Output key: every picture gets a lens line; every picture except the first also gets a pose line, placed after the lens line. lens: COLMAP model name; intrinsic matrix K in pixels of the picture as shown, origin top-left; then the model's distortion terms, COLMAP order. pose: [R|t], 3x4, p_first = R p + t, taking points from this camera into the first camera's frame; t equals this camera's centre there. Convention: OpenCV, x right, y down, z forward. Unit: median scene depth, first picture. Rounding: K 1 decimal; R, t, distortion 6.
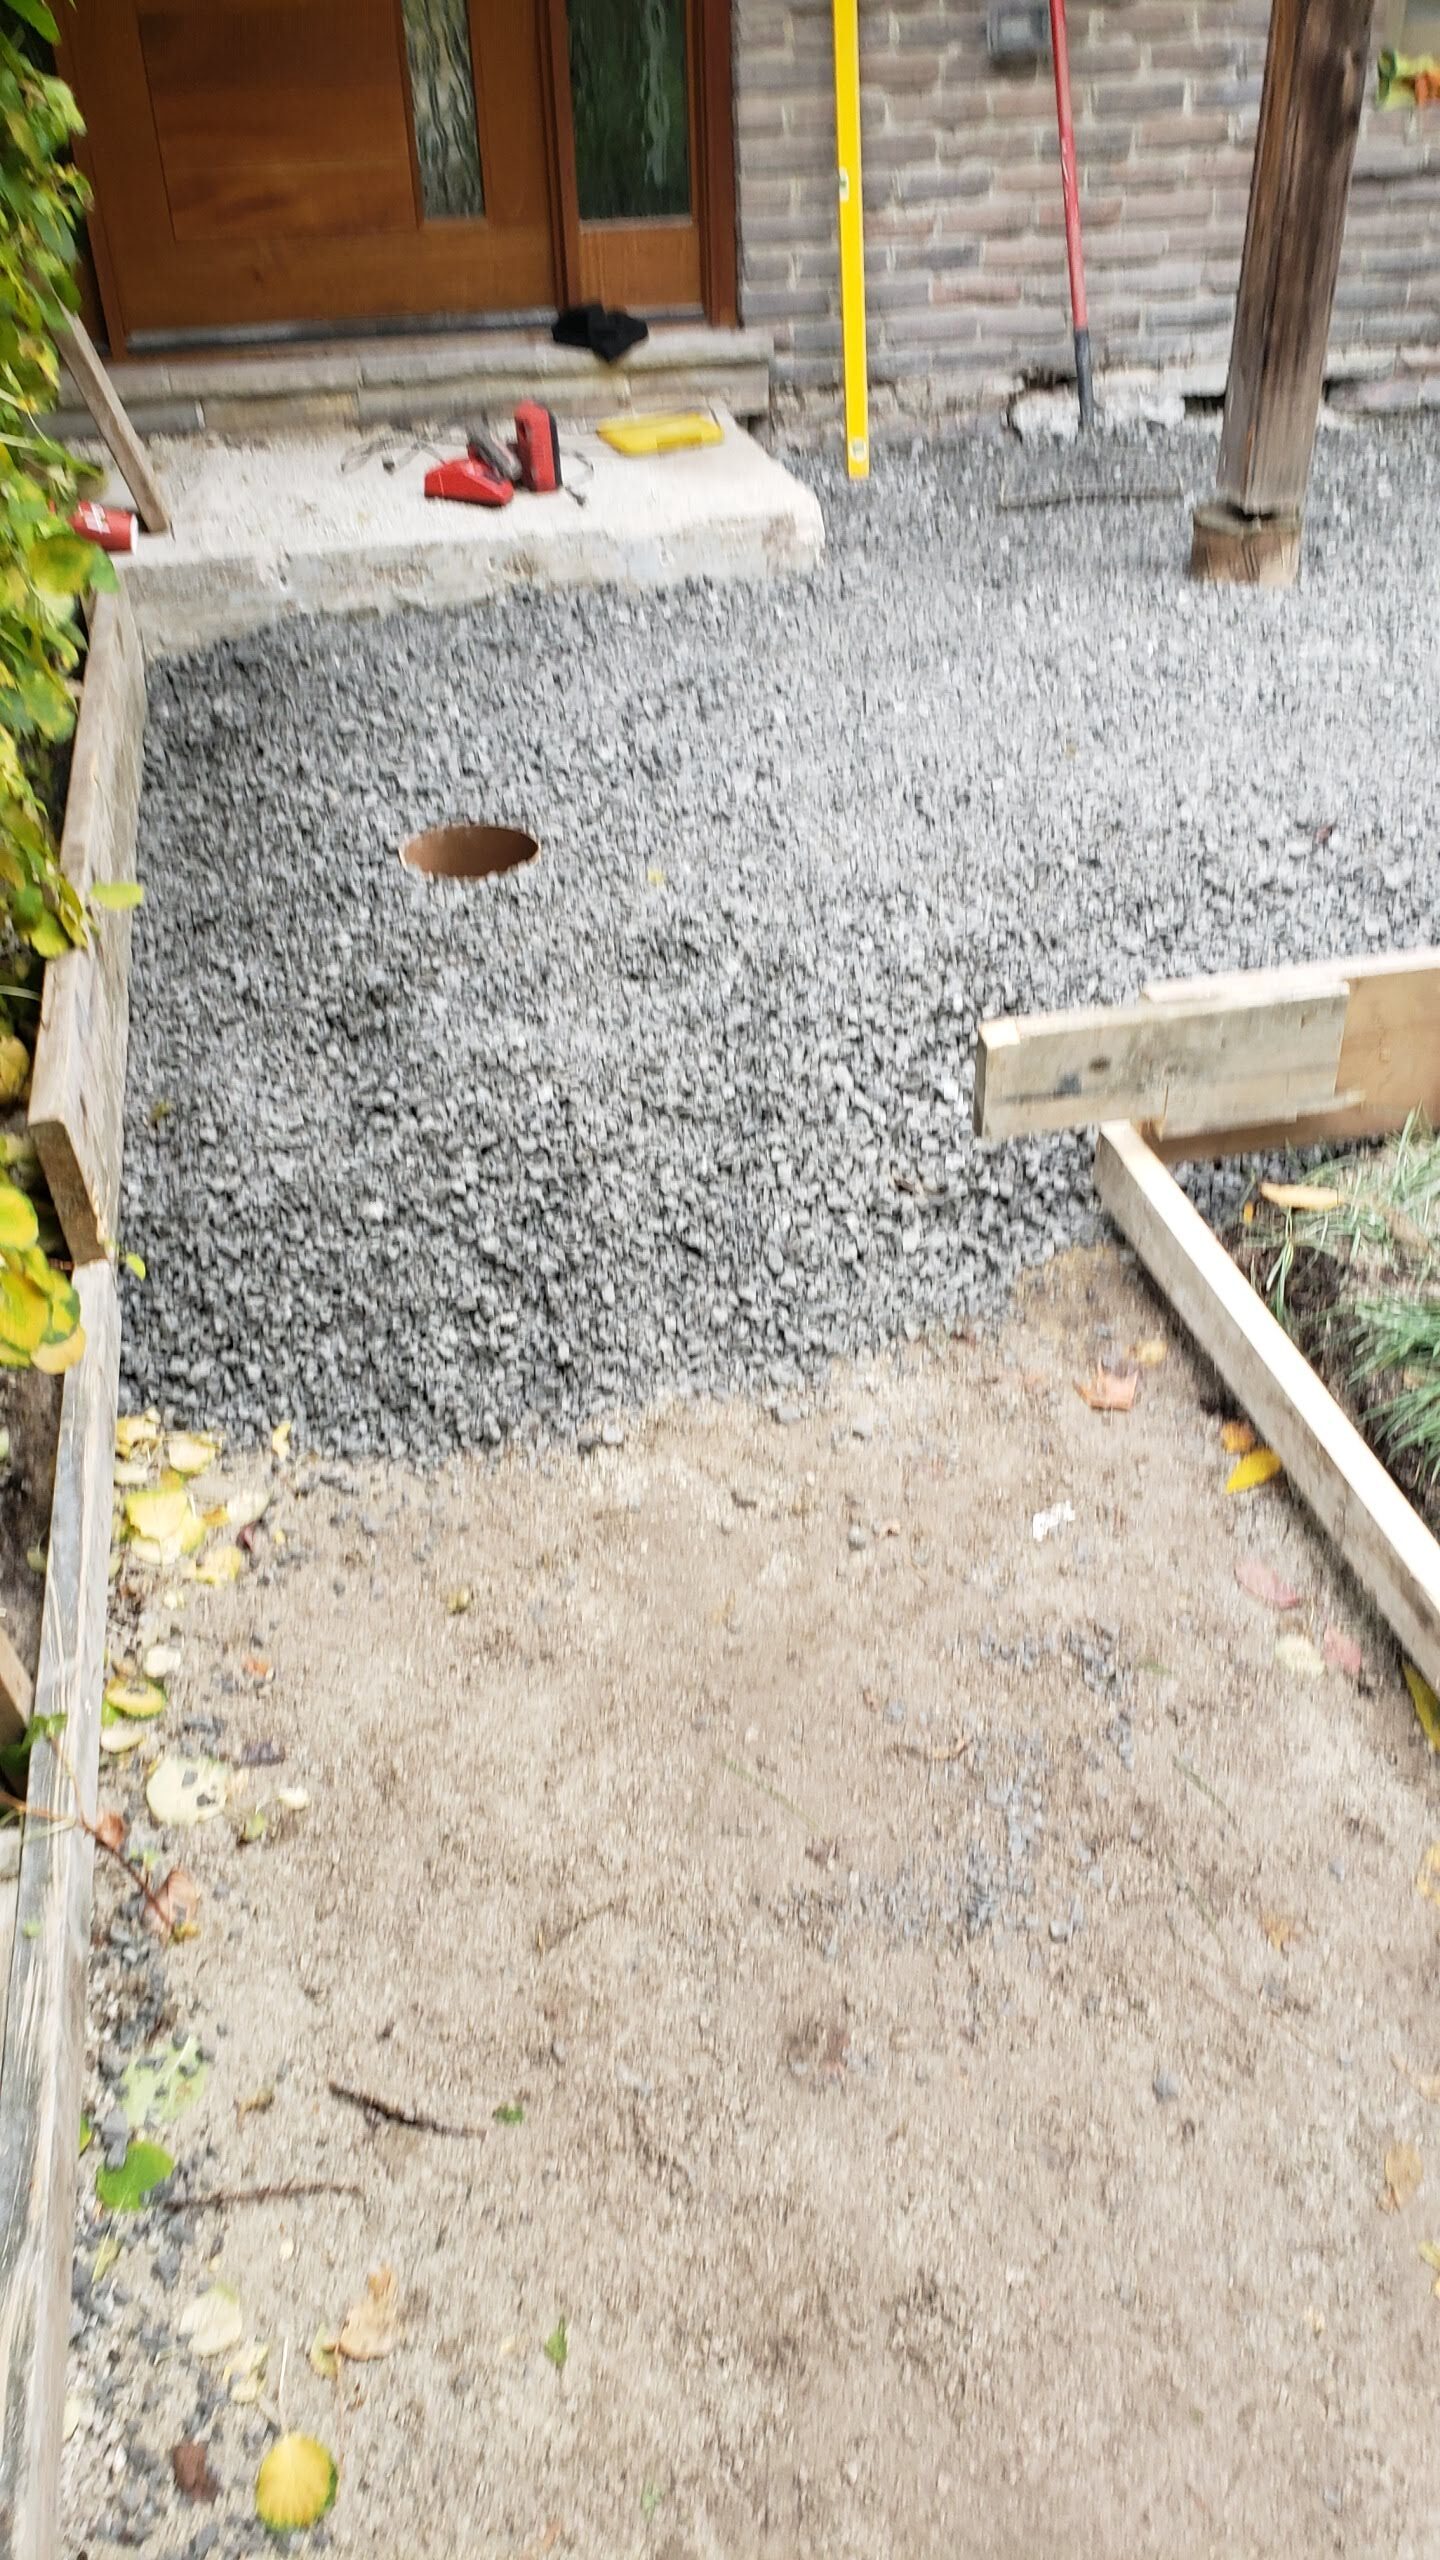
lens RADIAL K [[2060.8, 0, 736.9], [0, 2060.8, 1272.2], [0, 0, 1]] dist [0.064546, -0.000200]
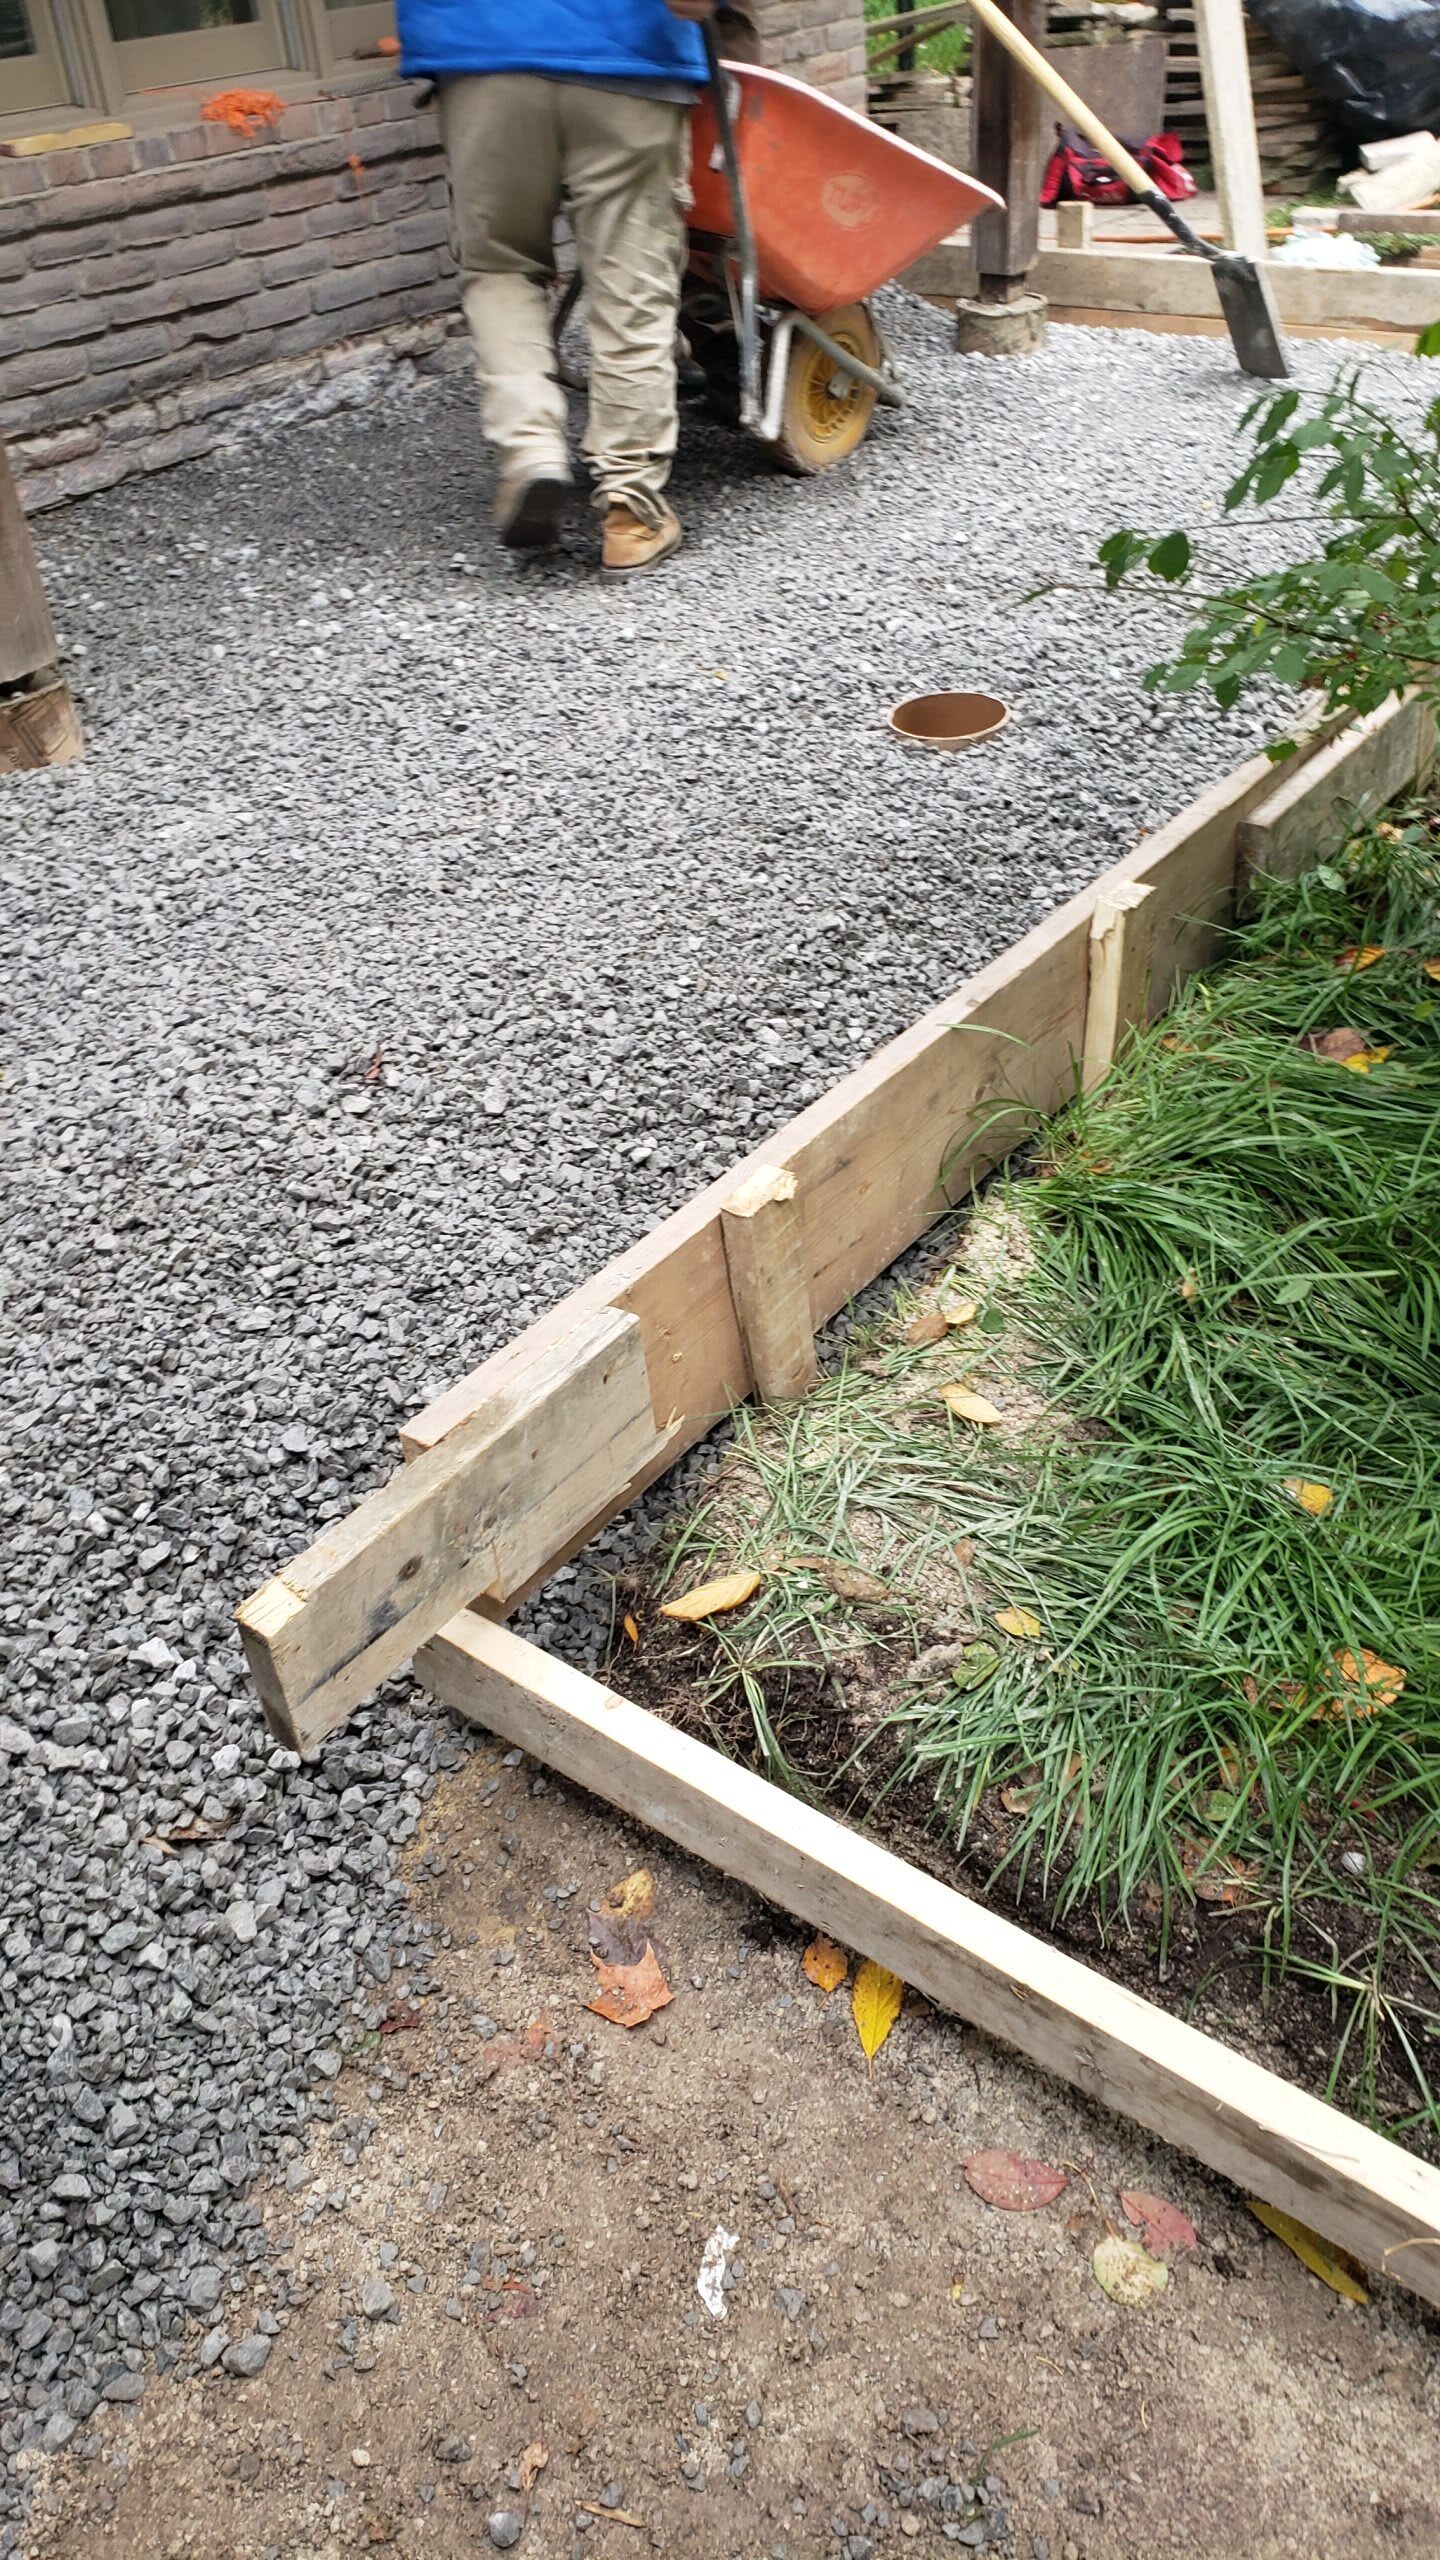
lens RADIAL K [[1972.4, 0, 677.3], [0, 1972.4, 1186.4], [0, 0, 1]] dist [0.056801, 0.003064]
pose [[0.754633, -0.400887, 0.519441, -0.044654], [0.409444, 0.906316, 0.104632, -0.220660], [-0.512724, 0.133723, 0.848076, 0.327384]]
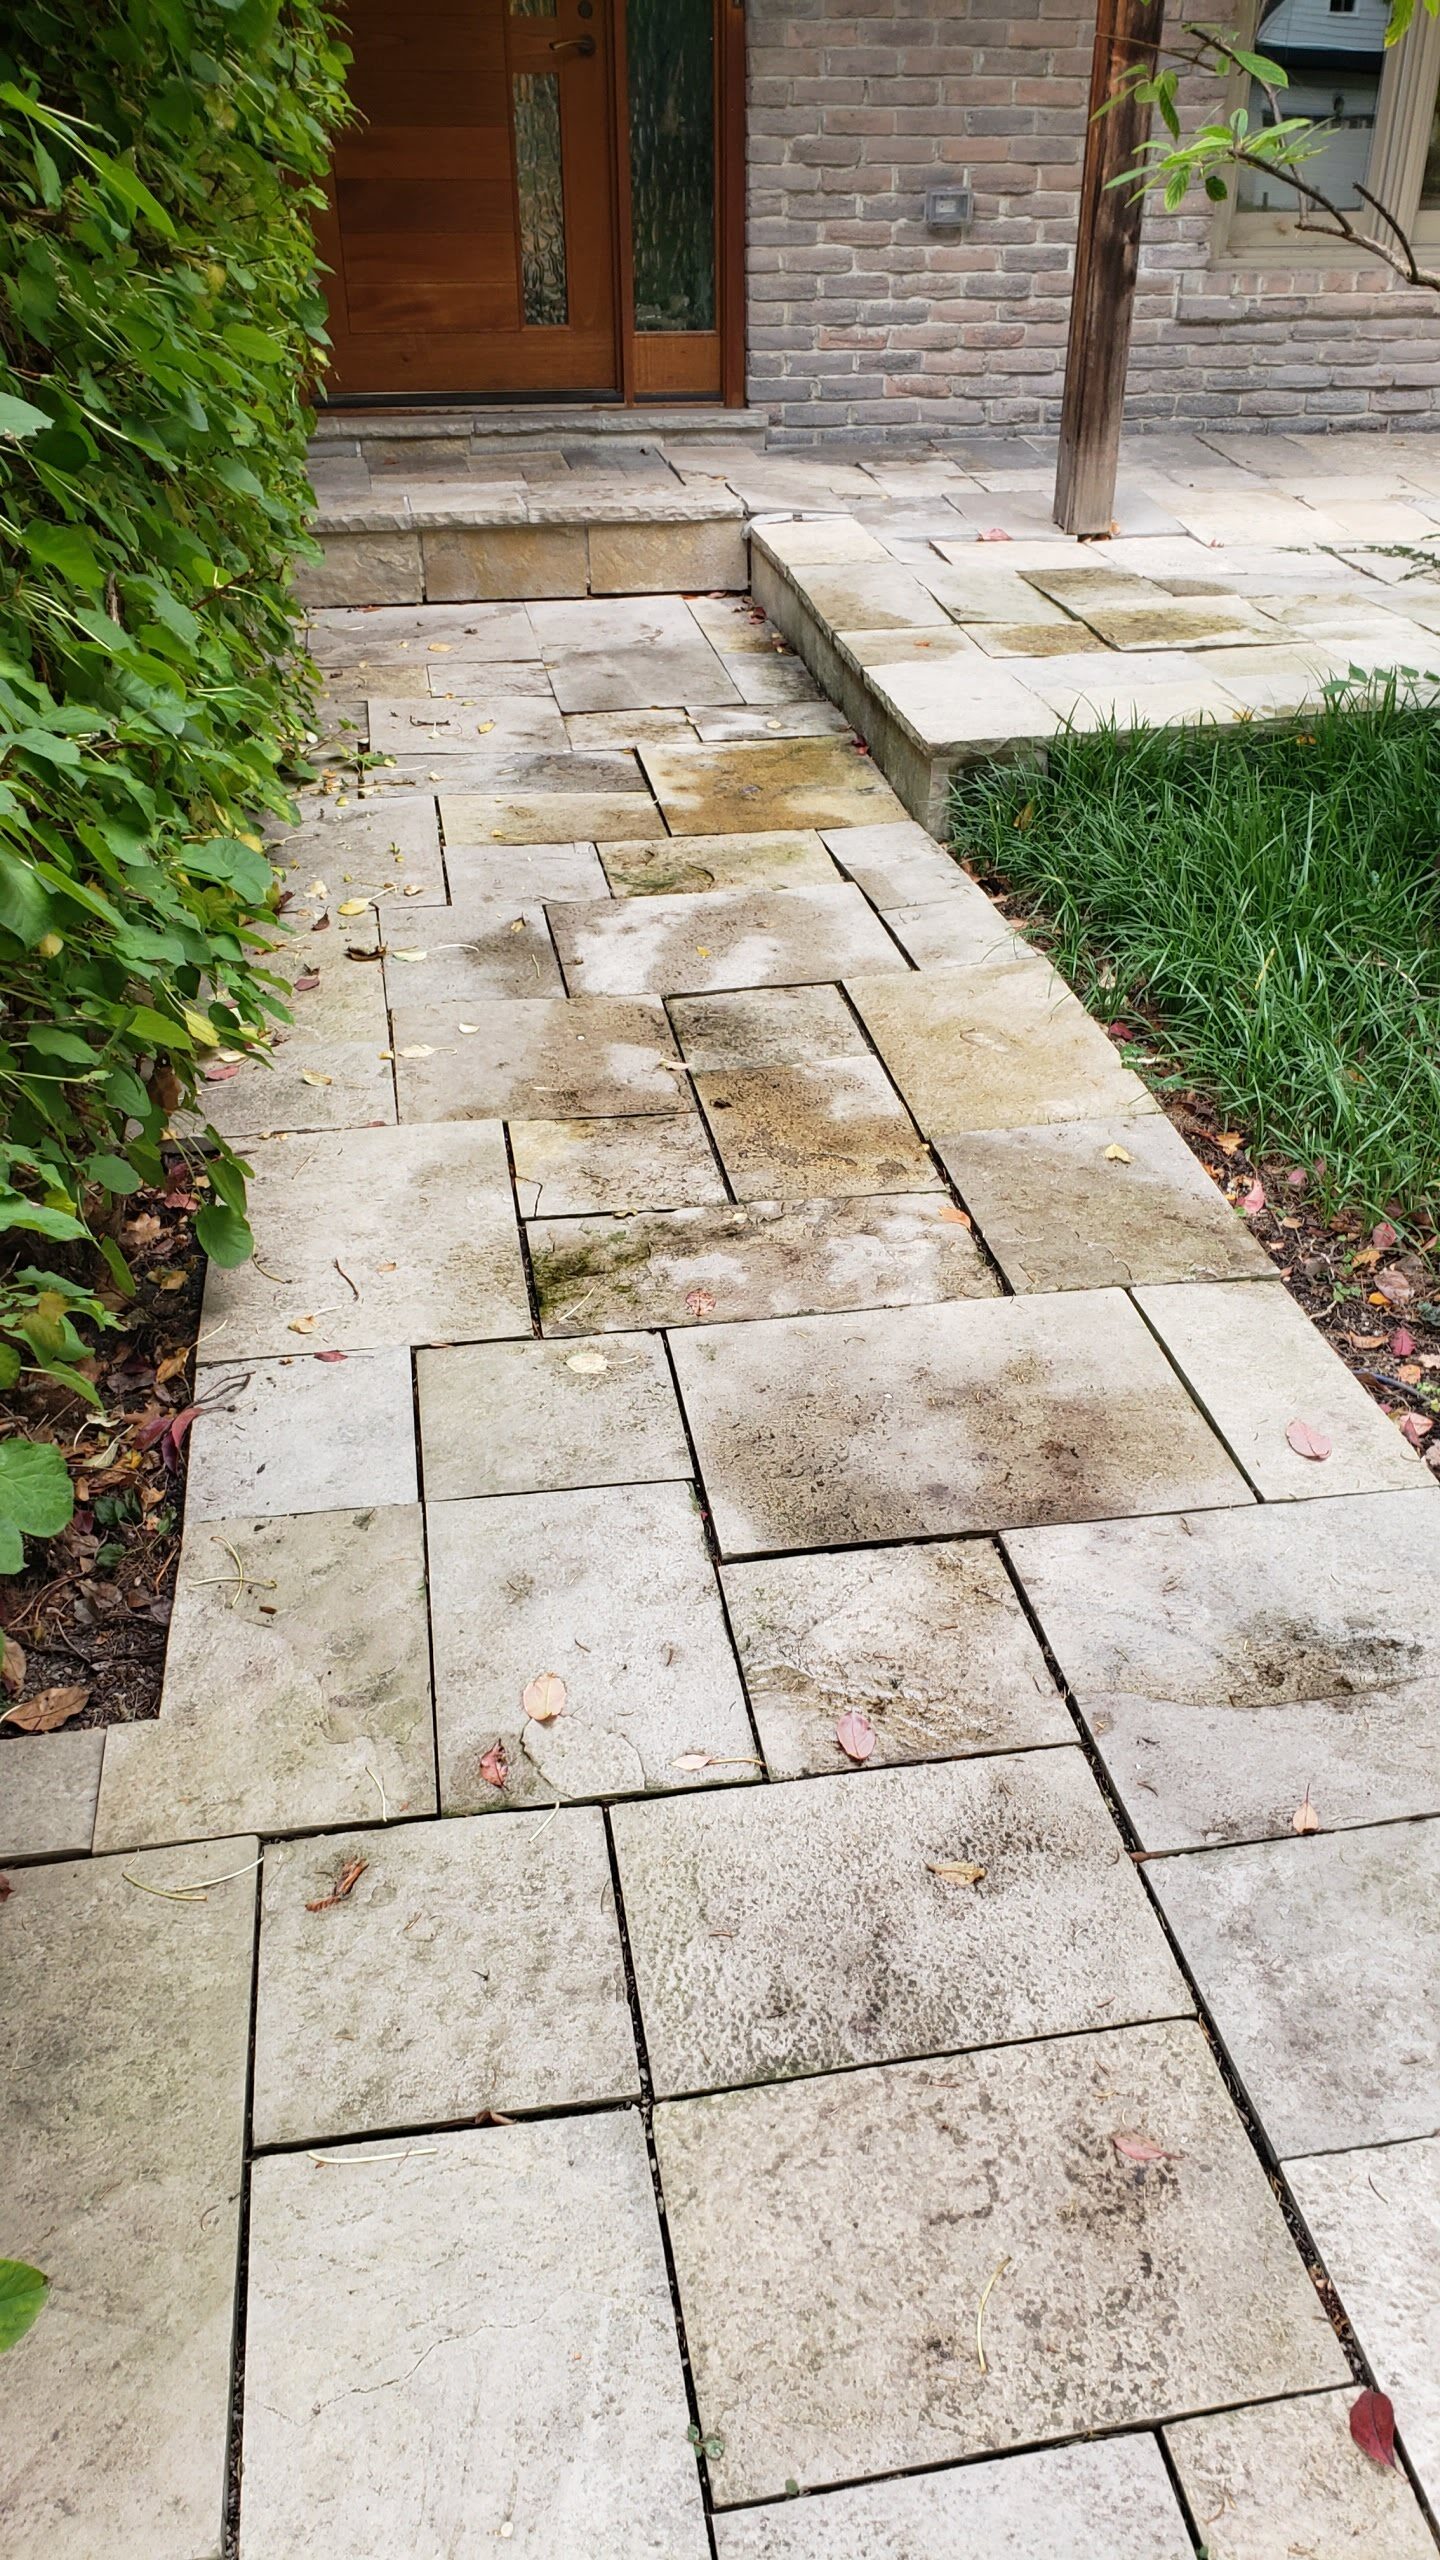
lens RADIAL K [[2060.8, 0, 736.9], [0, 2060.8, 1272.2], [0, 0, 1]] dist [0.064546, -0.000200]
pose [[0.997564, 0.054948, -0.042967, 0.129199], [-0.057212, 0.996933, -0.053390, 0.293142], [0.039901, 0.055718, 0.997649, -0.526543]]
